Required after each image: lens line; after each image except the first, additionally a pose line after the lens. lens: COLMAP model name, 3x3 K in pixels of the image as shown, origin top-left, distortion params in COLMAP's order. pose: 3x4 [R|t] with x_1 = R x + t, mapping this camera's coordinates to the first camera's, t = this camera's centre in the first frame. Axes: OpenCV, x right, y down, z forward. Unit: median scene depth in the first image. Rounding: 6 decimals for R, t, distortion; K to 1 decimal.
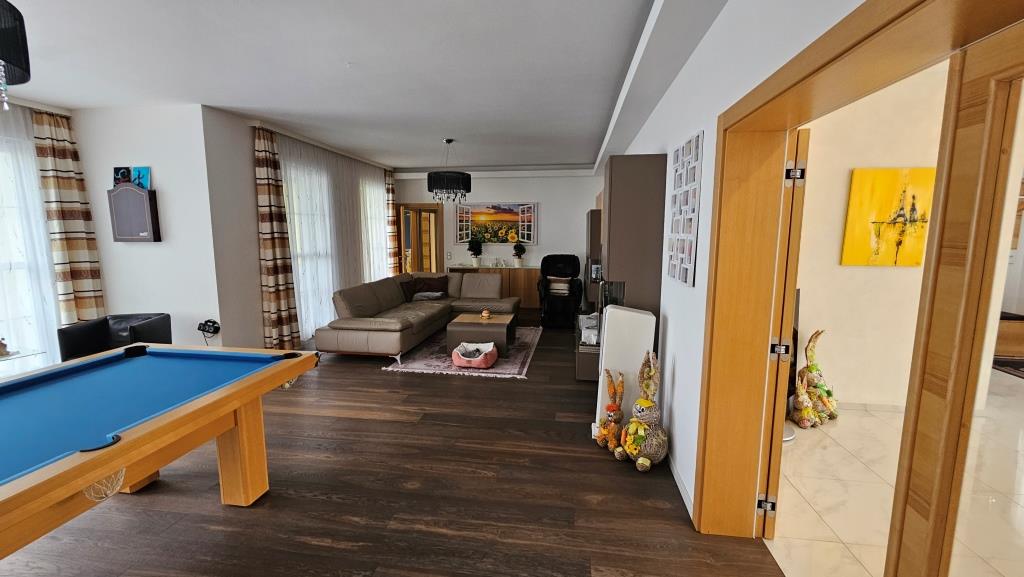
lens RADIAL K [[424.8, 0, 511.8], [0, 424.8, 295.2], [0, 0, 1]] dist [-0.001163, 0.000988]
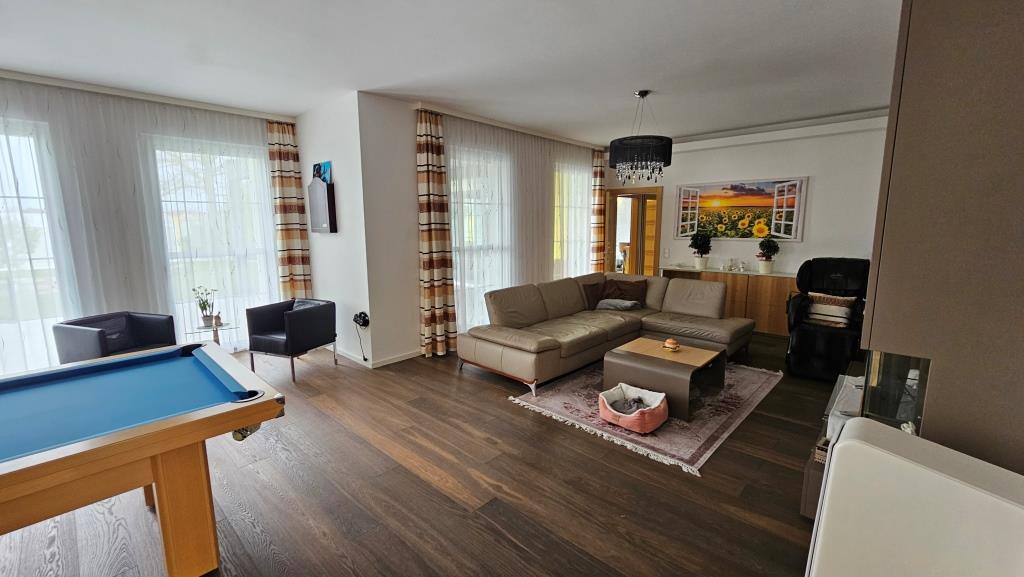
lens RADIAL K [[424.8, 0, 513.4], [0, 424.8, 289.5], [0, 0, 1]] dist [-0.001163, 0.000988]
pose [[0.820908, 0.083853, -0.564870, 0.118533], [-0.080965, 0.996258, 0.030228, -0.046874], [0.565292, 0.020920, 0.824626, 0.340847]]
